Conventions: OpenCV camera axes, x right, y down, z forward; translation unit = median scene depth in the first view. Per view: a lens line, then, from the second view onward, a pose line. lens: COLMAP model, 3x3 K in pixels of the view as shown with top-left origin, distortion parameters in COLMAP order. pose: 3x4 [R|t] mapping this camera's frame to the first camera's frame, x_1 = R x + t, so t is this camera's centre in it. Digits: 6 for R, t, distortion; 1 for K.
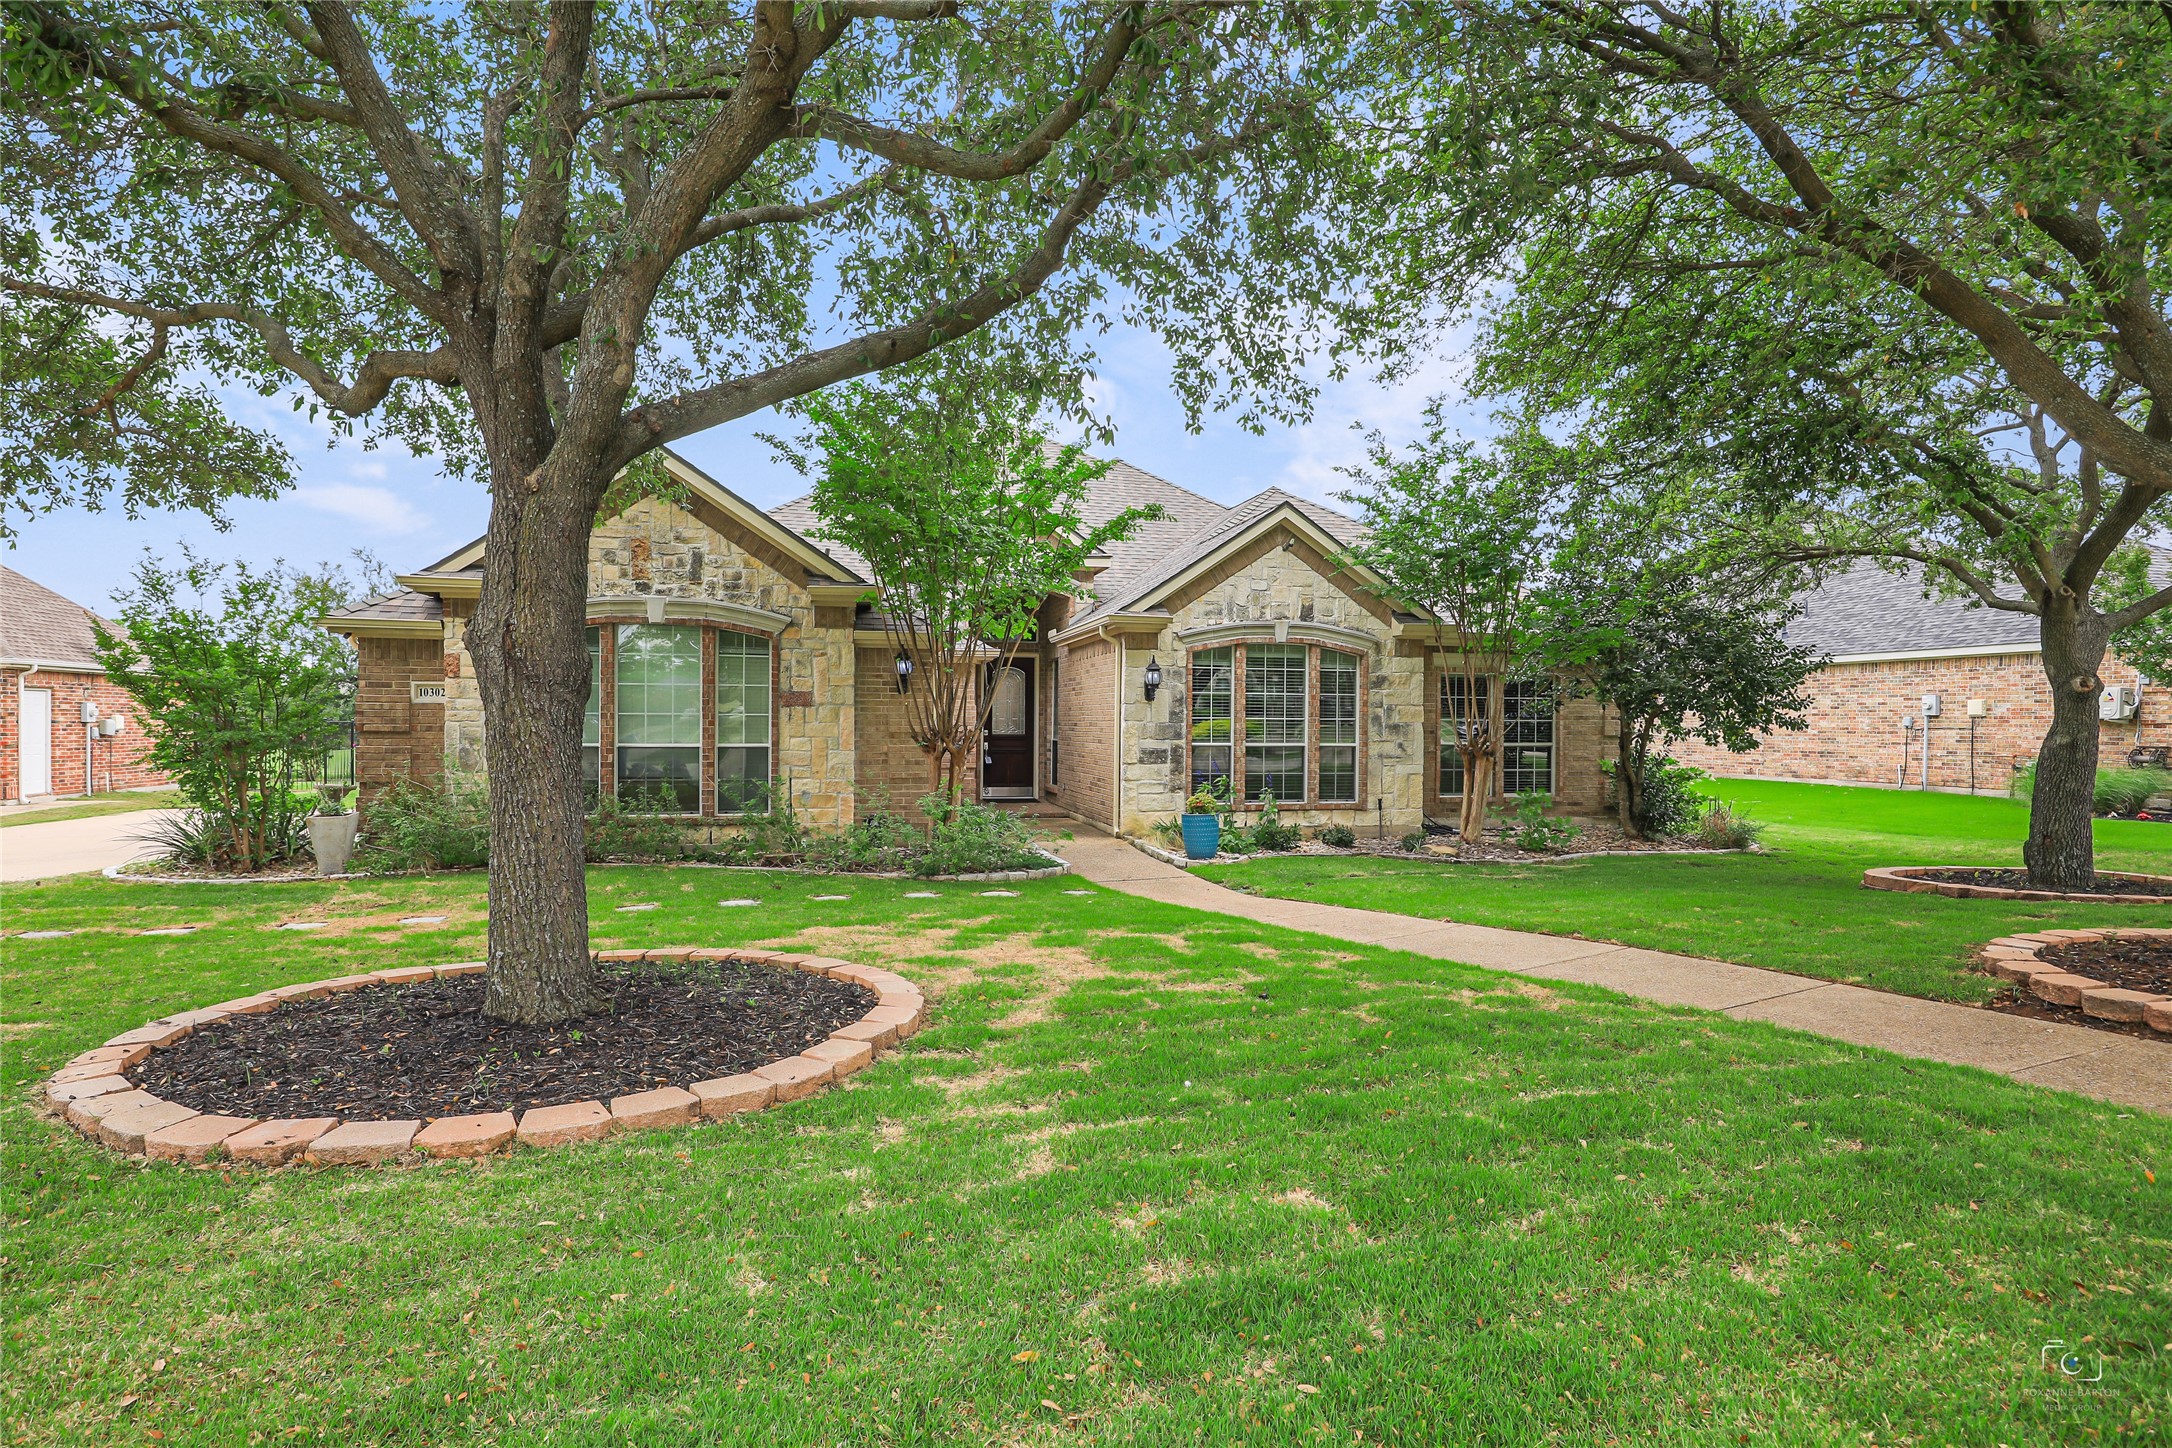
lens RADIAL K [[1141.4, 0, 1086.0], [0, 1141.4, 724.0], [0, 0, 1]] dist [0.001058, -0.000211]
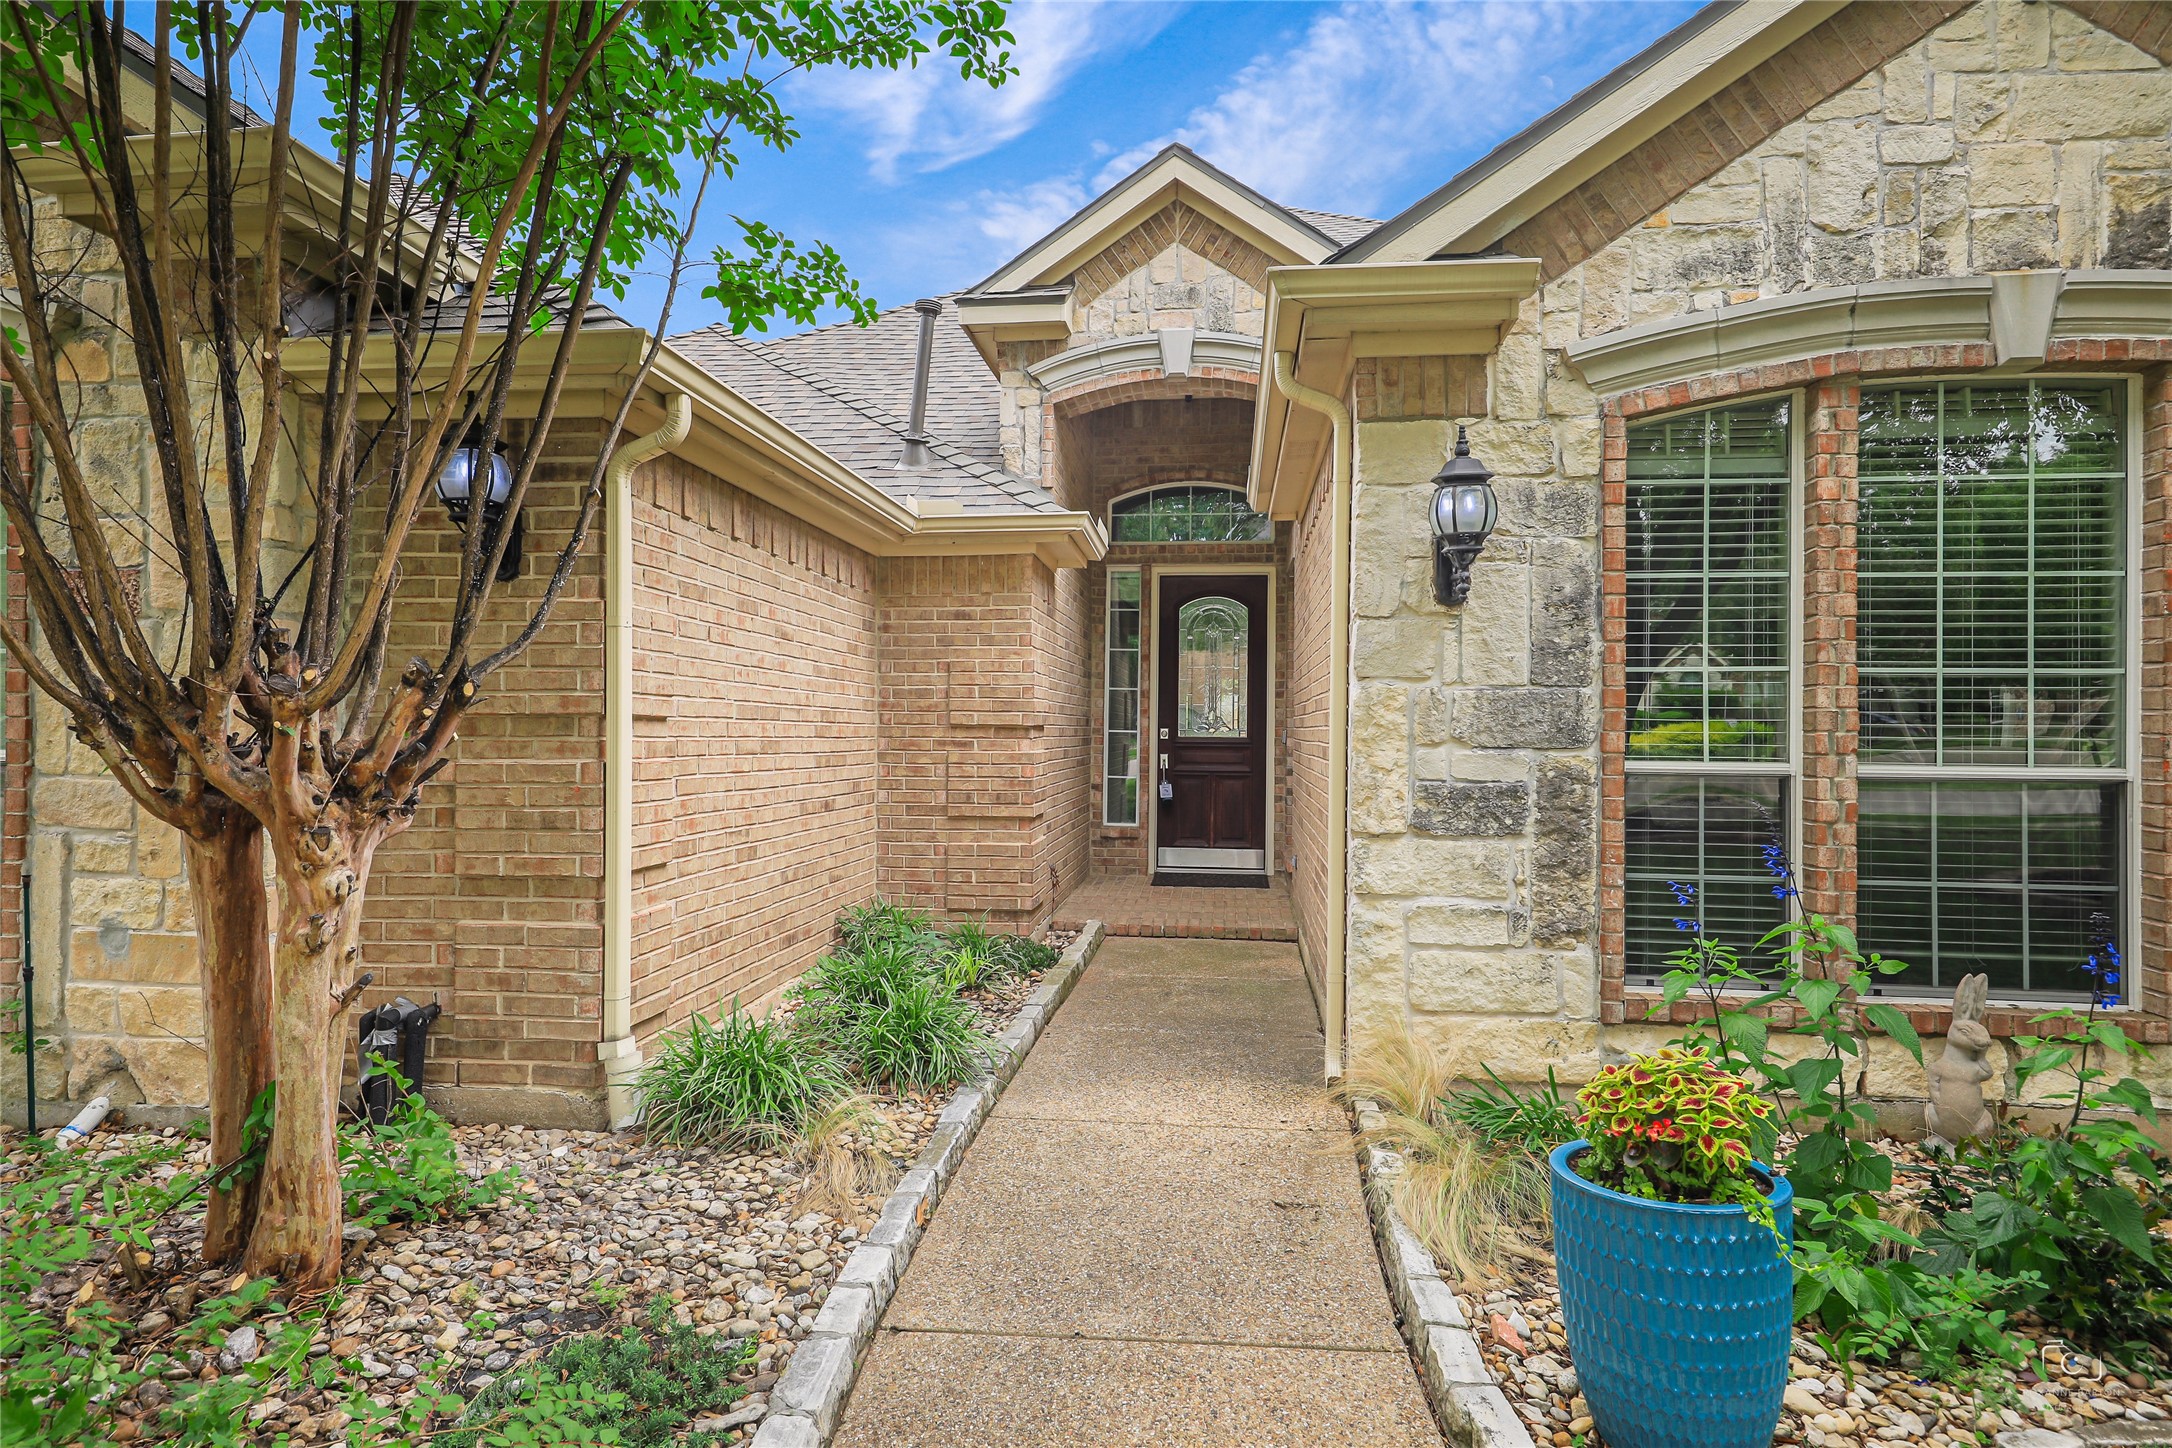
lens RADIAL K [[1141.4, 0, 1086.0], [0, 1141.4, 724.0], [0, 0, 1]] dist [0.001058, -0.000211]
pose [[0.934511, -0.001753, -0.355930, 0.069511], [-0.001222, 0.999966, -0.008135, 0.009946], [0.355932, 0.008037, 0.934477, 0.702295]]
